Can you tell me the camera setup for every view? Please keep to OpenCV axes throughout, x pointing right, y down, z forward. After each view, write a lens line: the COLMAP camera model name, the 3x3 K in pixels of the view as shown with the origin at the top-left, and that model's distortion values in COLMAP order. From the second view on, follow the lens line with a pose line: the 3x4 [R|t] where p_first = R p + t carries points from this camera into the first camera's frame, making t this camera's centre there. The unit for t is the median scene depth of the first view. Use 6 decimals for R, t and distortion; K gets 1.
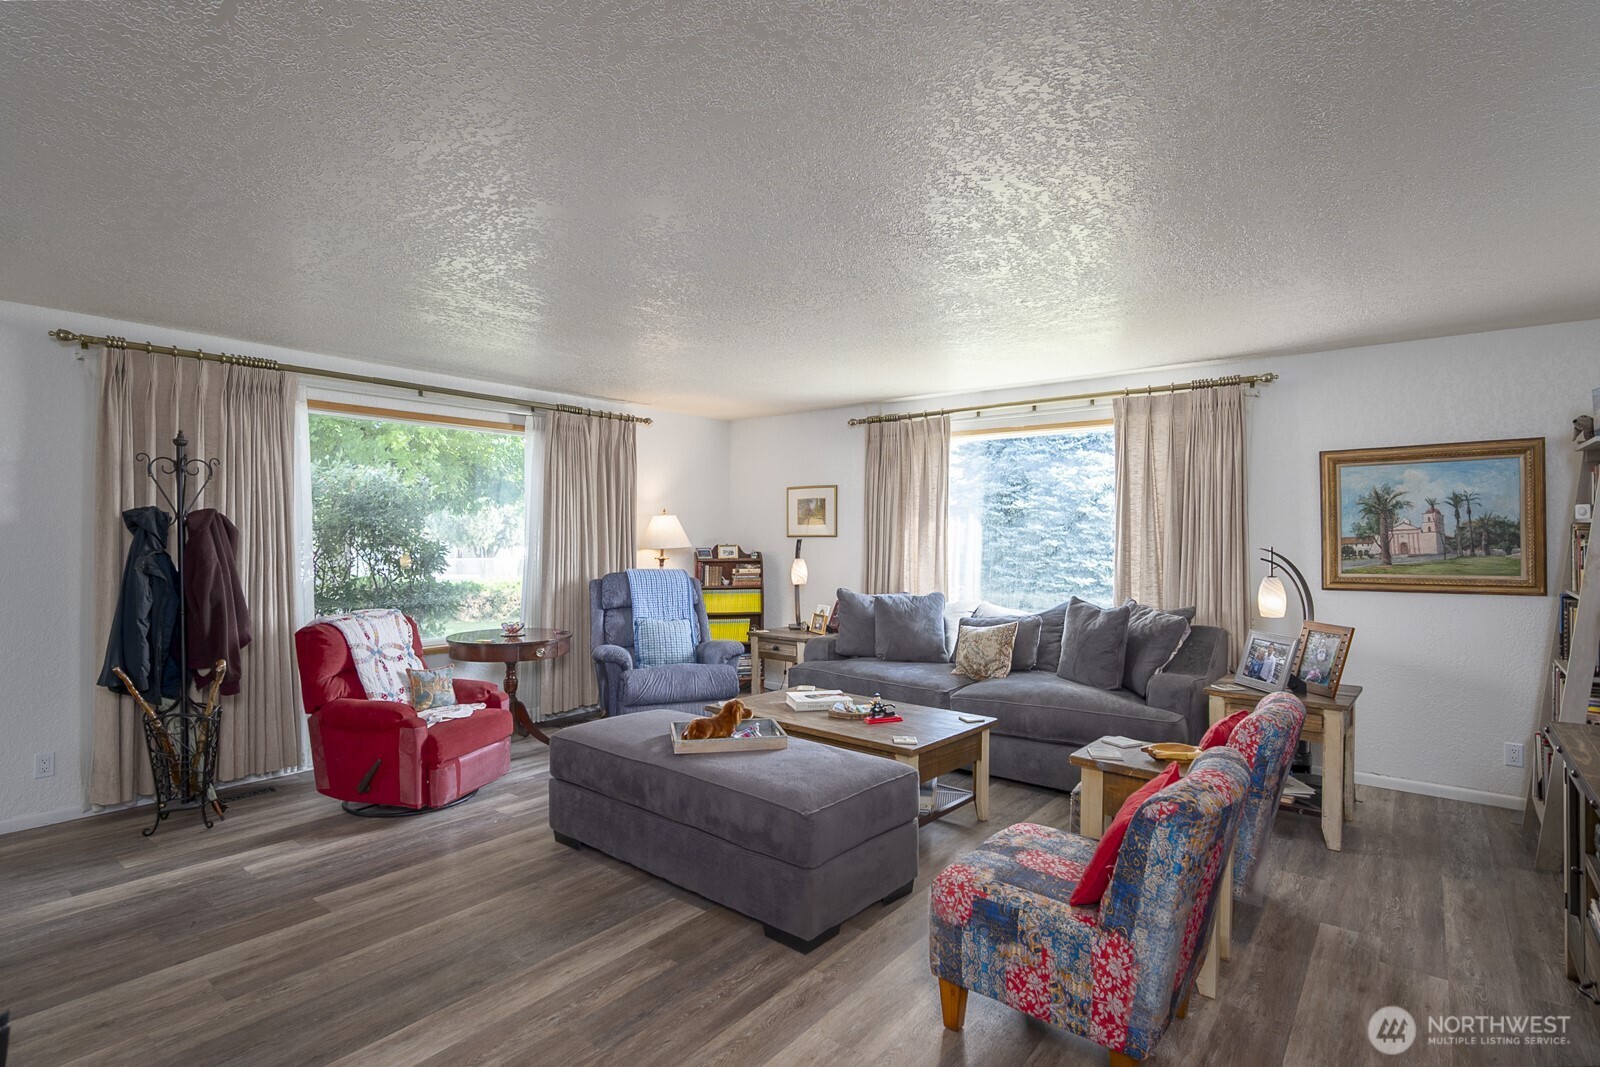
lens RADIAL K [[754.1, 0, 800.0], [0, 754.1, 533.5], [0, 0, 1]] dist [-0.002324, -0.000262]
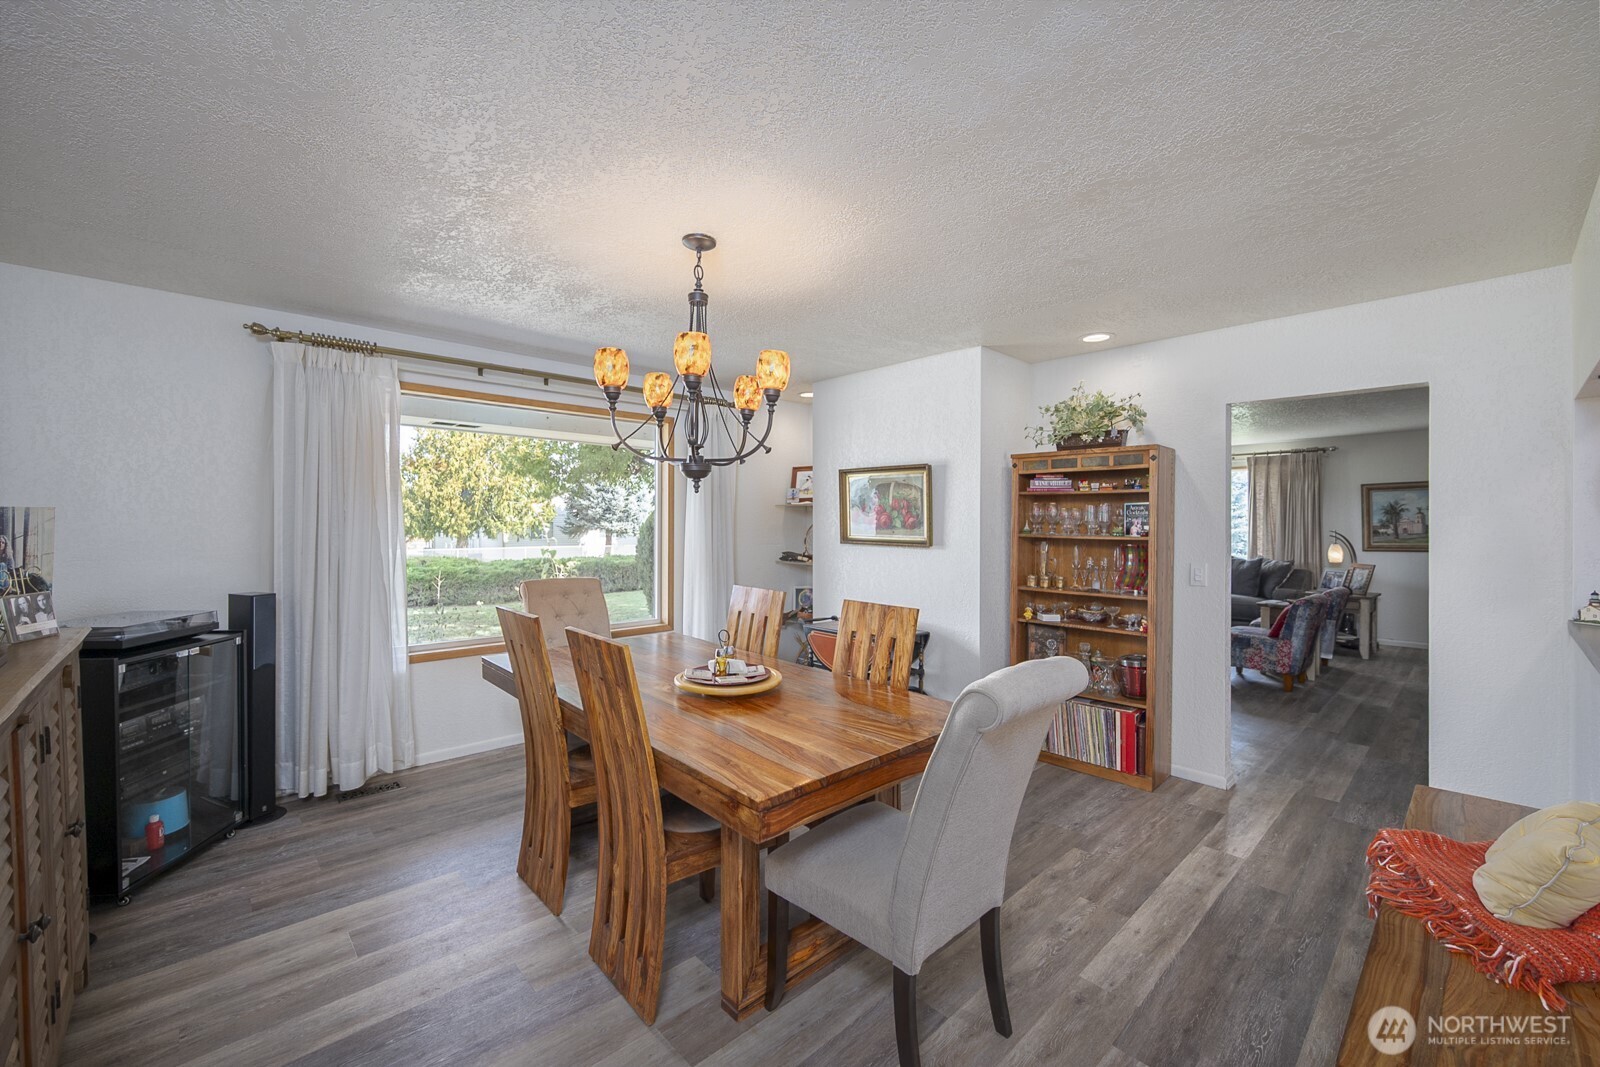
lens RADIAL K [[630.1, 0, 800.0], [0, 630.1, 533.5], [0, 0, 1]] dist [0.000061, 0.000036]
pose [[0.989925, -0.003623, -0.141545, -0.620064], [0.004856, 0.999953, 0.008368, 0.004624], [0.141509, -0.008971, 0.989896, -0.978201]]
